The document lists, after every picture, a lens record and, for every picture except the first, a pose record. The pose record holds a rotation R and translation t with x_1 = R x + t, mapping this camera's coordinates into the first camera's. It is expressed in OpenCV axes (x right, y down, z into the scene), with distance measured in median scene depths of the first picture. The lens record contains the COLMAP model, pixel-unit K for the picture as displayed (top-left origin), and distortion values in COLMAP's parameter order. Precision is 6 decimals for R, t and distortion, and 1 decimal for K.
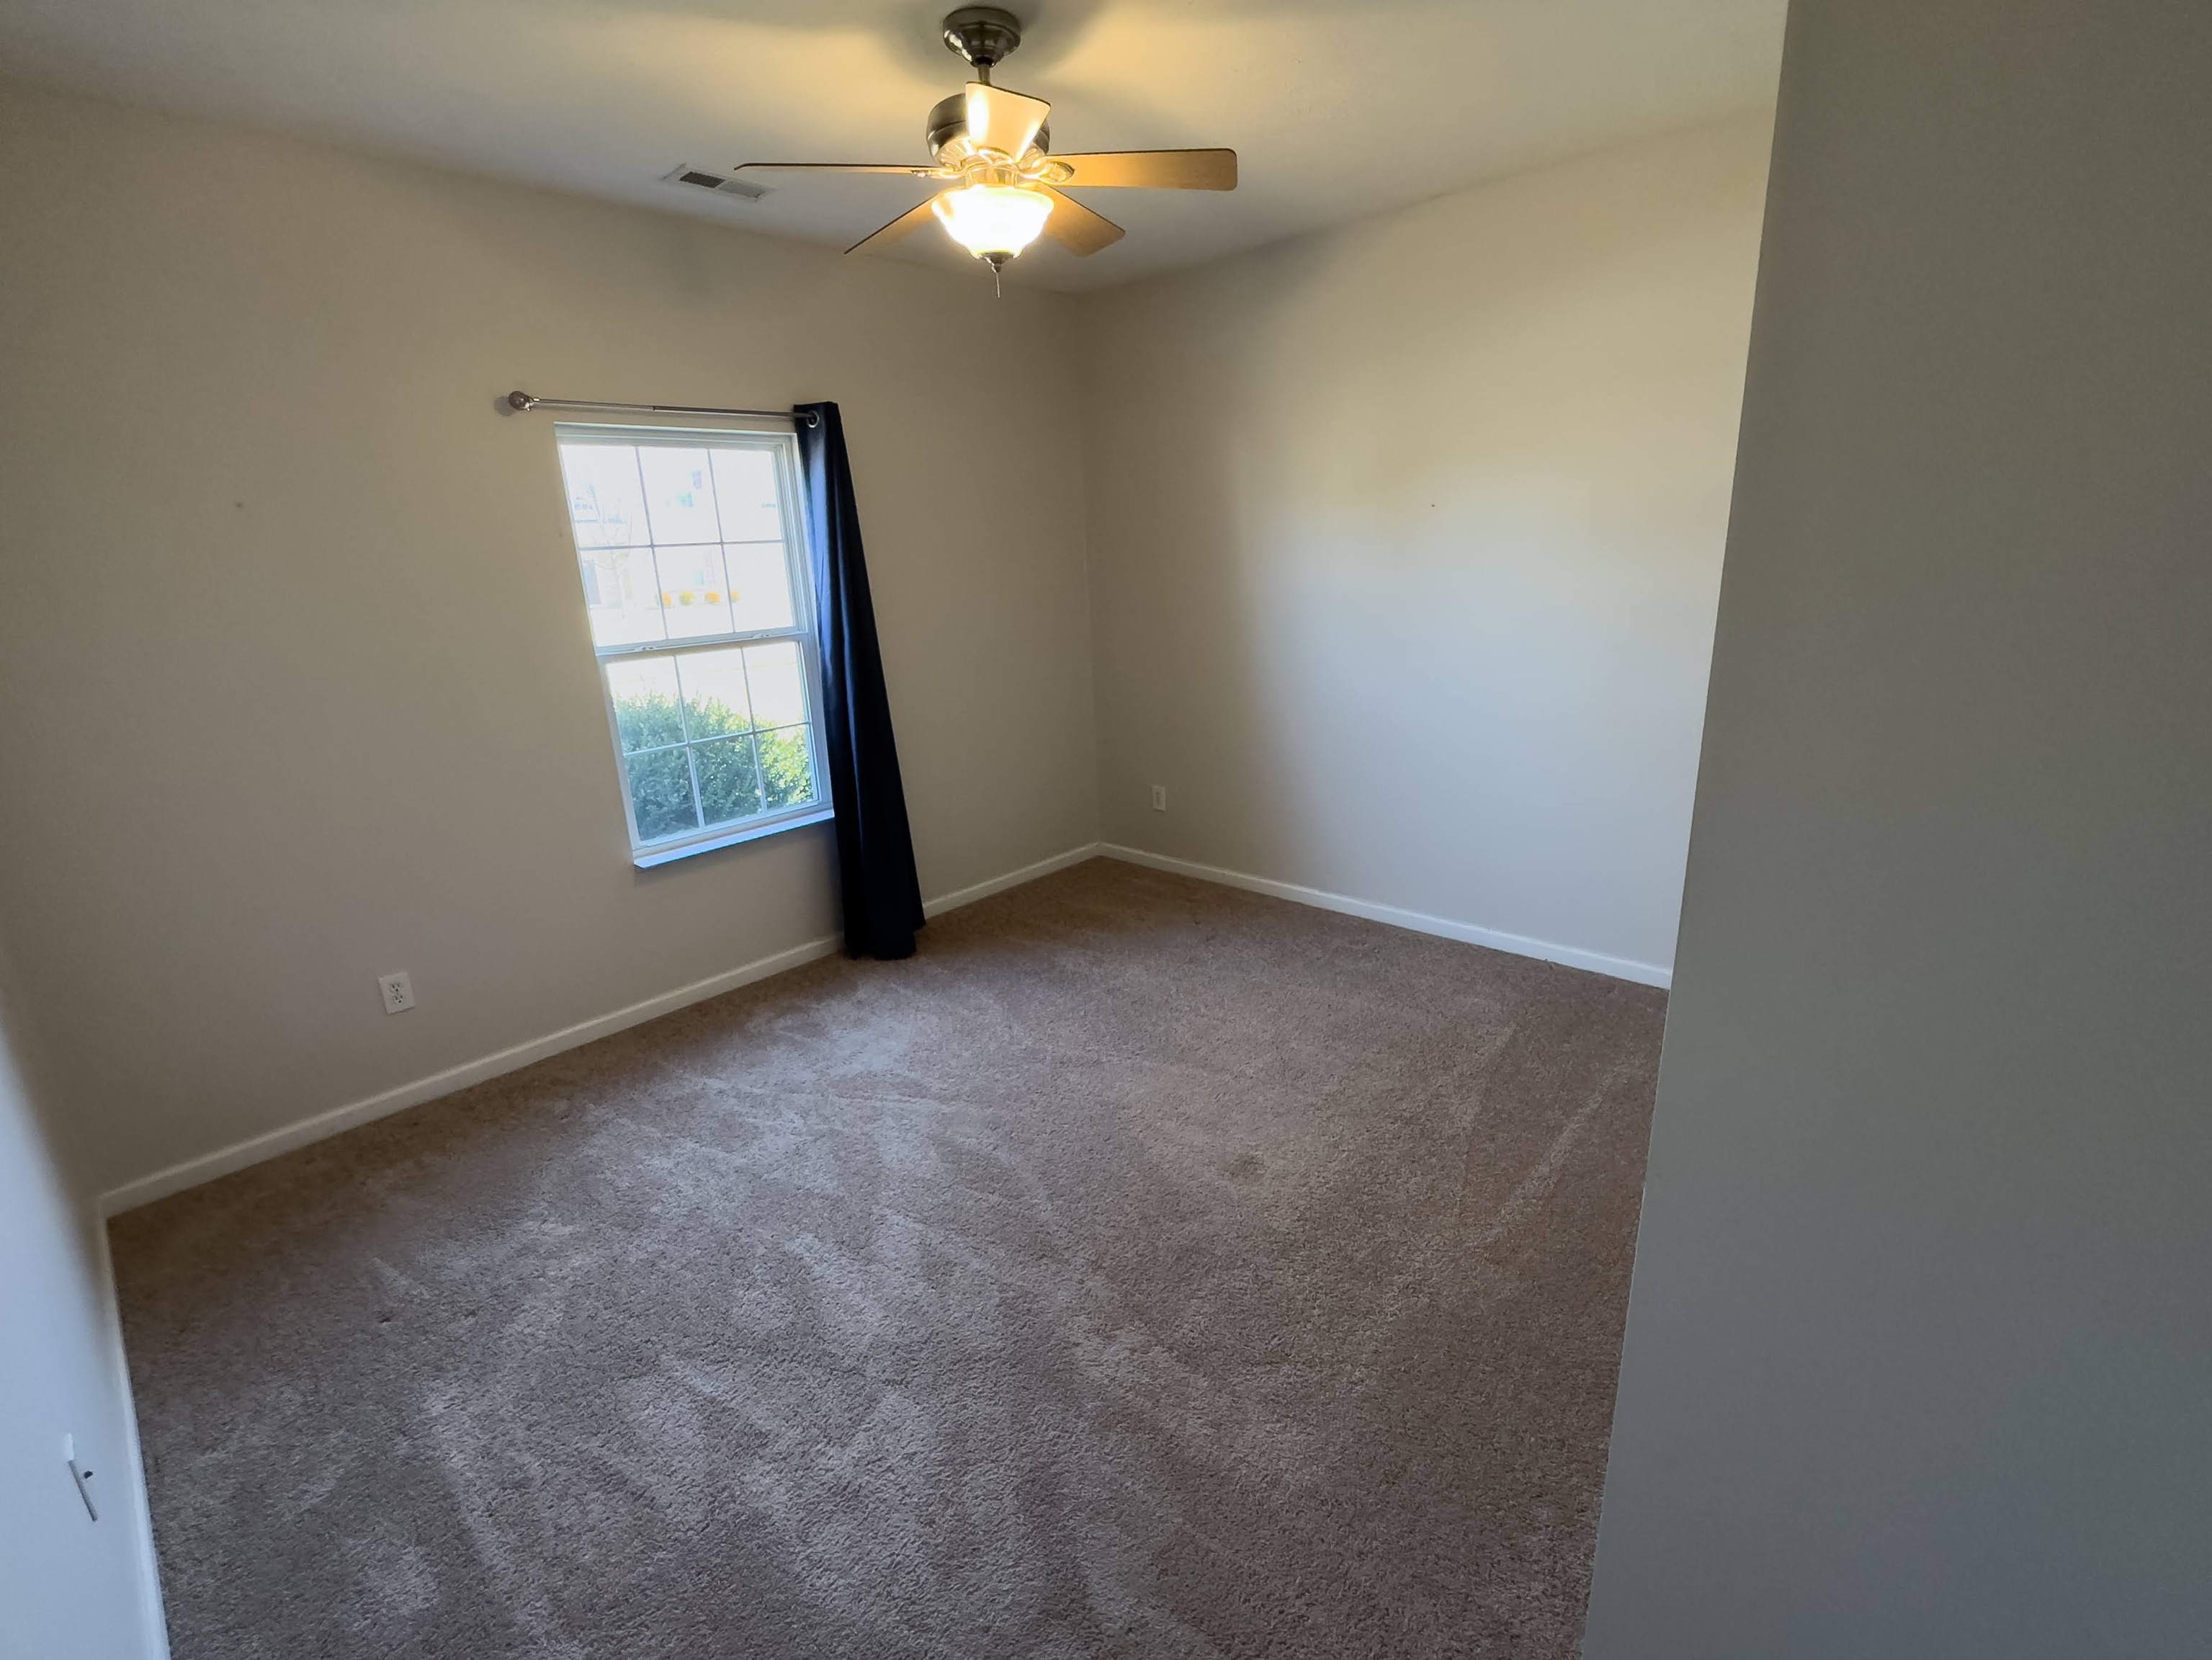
lens RADIAL K [[962.1, 0, 1107.8], [0, 962.1, 836.3], [0, 0, 1]] dist [-0.019099, -0.000084]
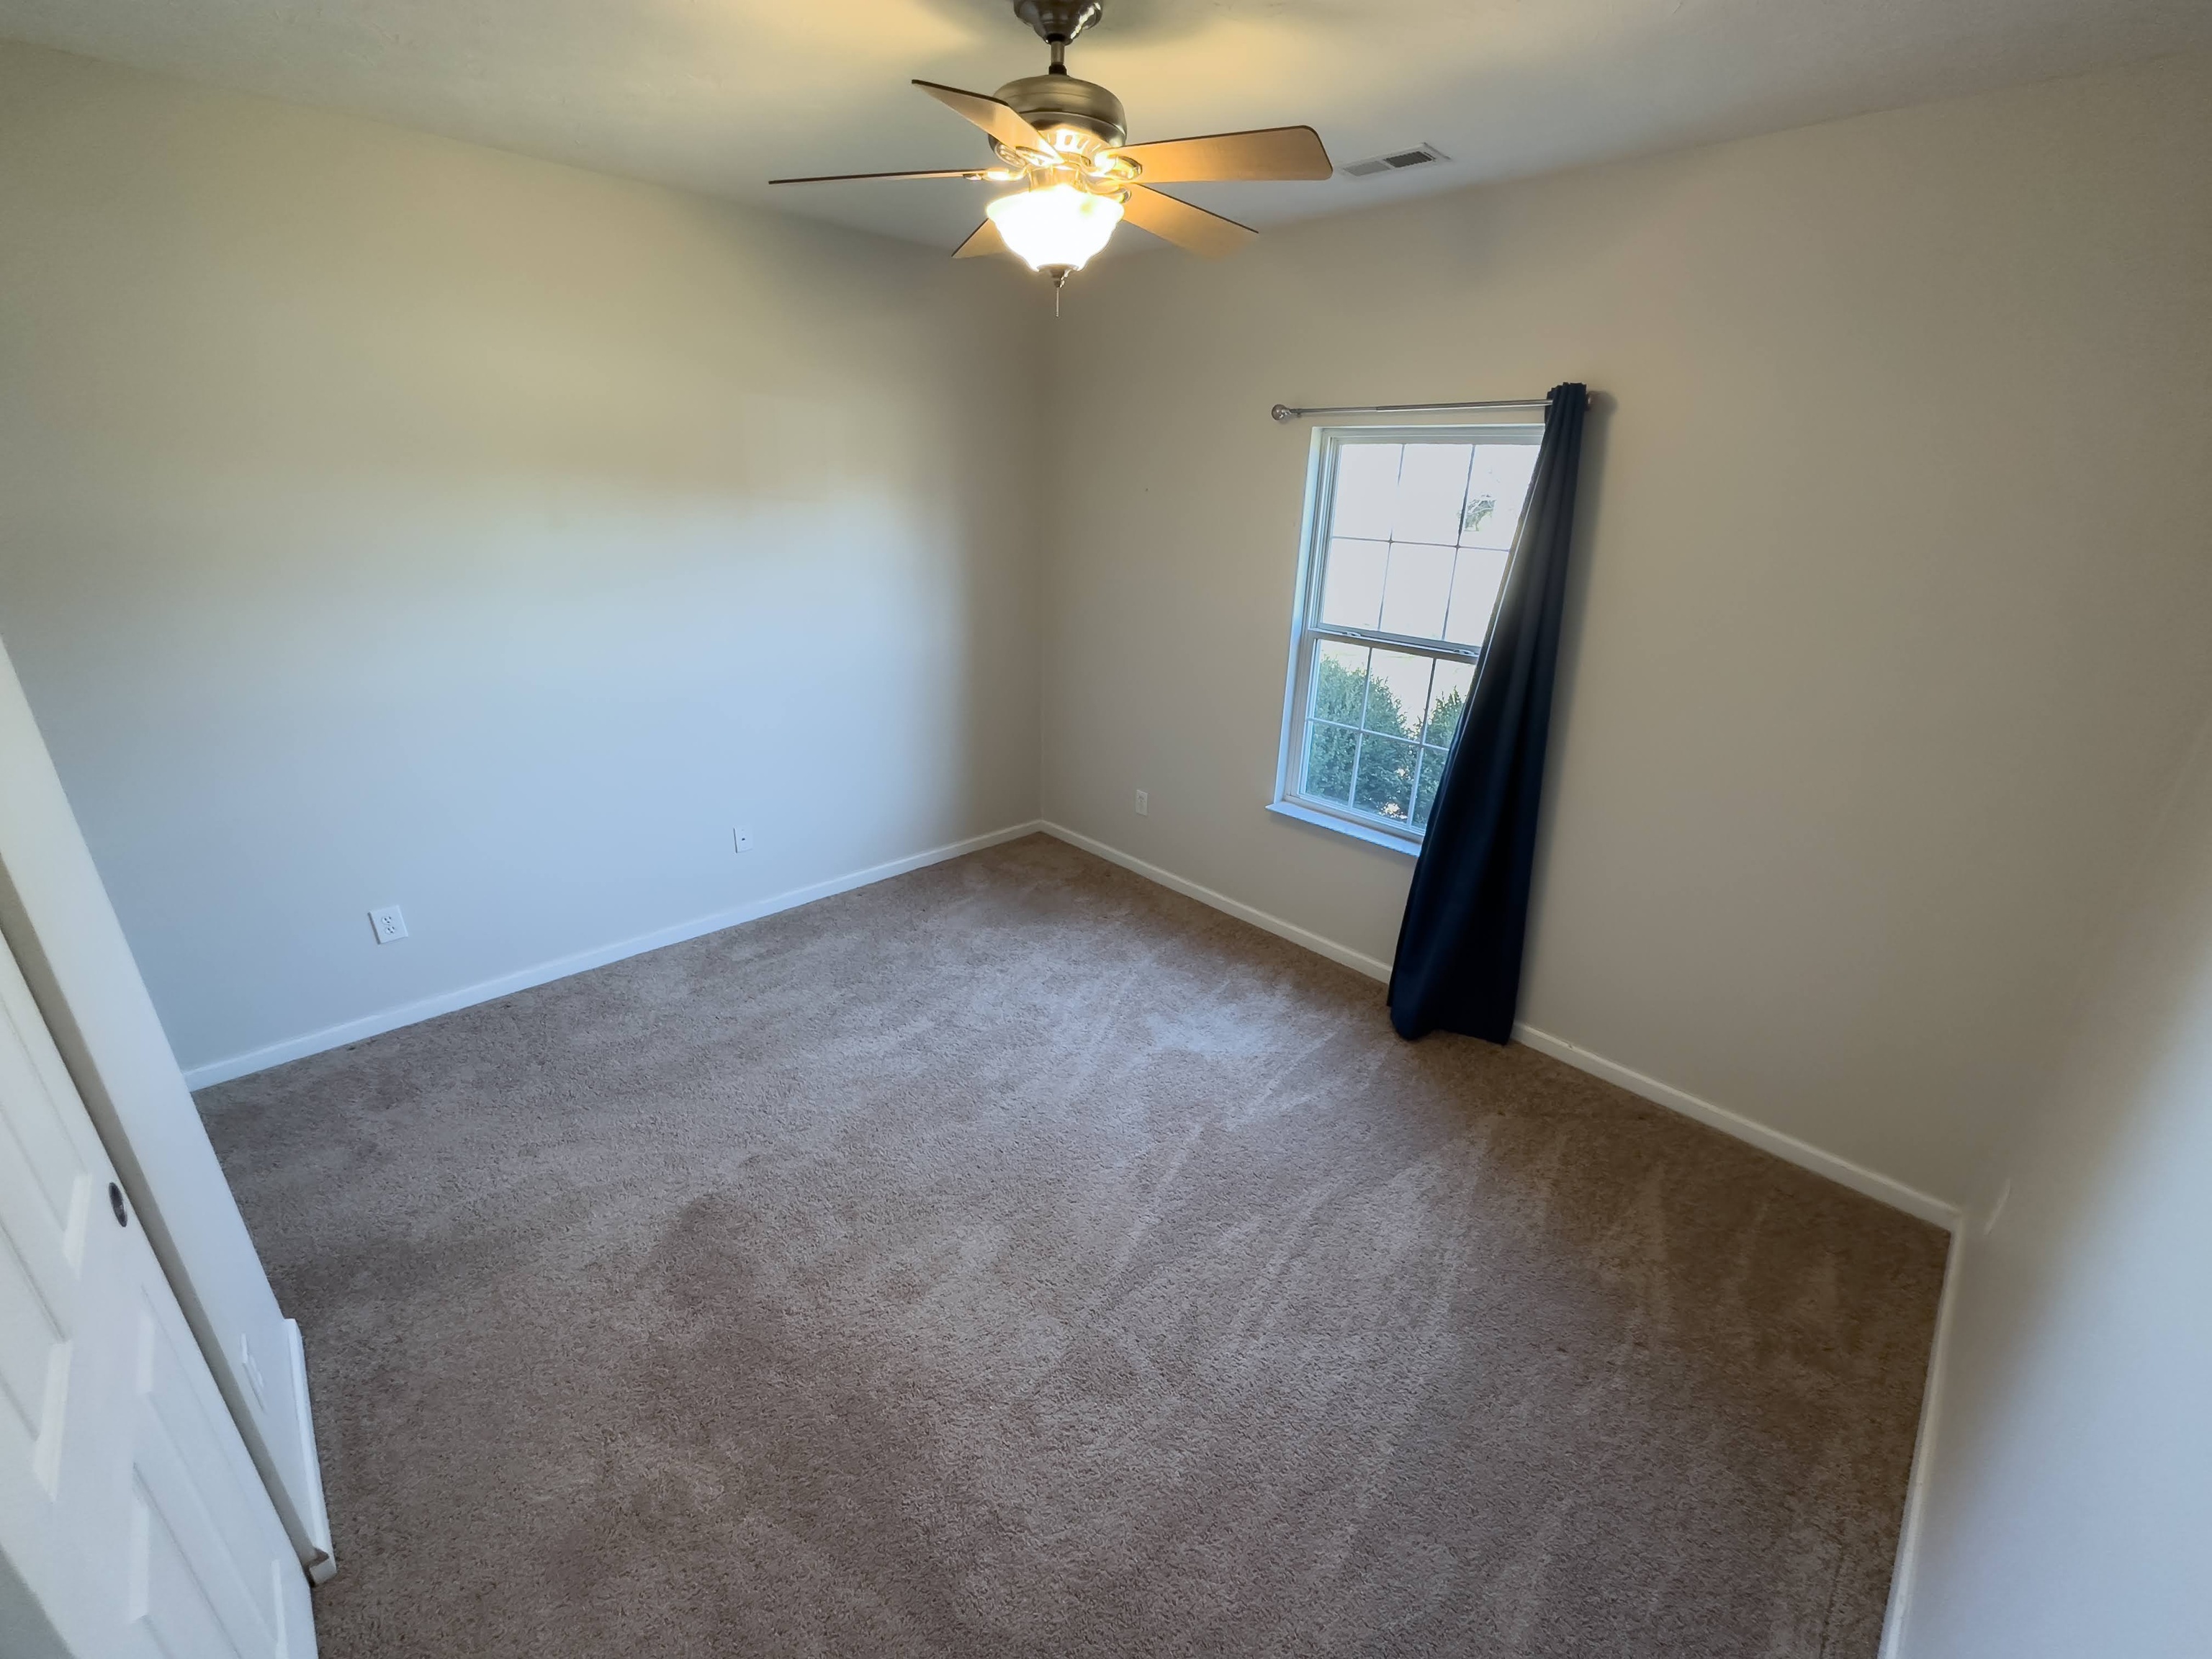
lens RADIAL K [[894.5, 0, 1109.3], [0, 894.5, 832.0], [0, 0, 1]] dist [-0.011812, 0.000369]
pose [[-0.052794, 0.404947, -0.912815, 0.548036], [-0.315070, 0.860645, 0.400026, -0.320703], [0.947599, 0.308720, 0.082150, 0.722763]]
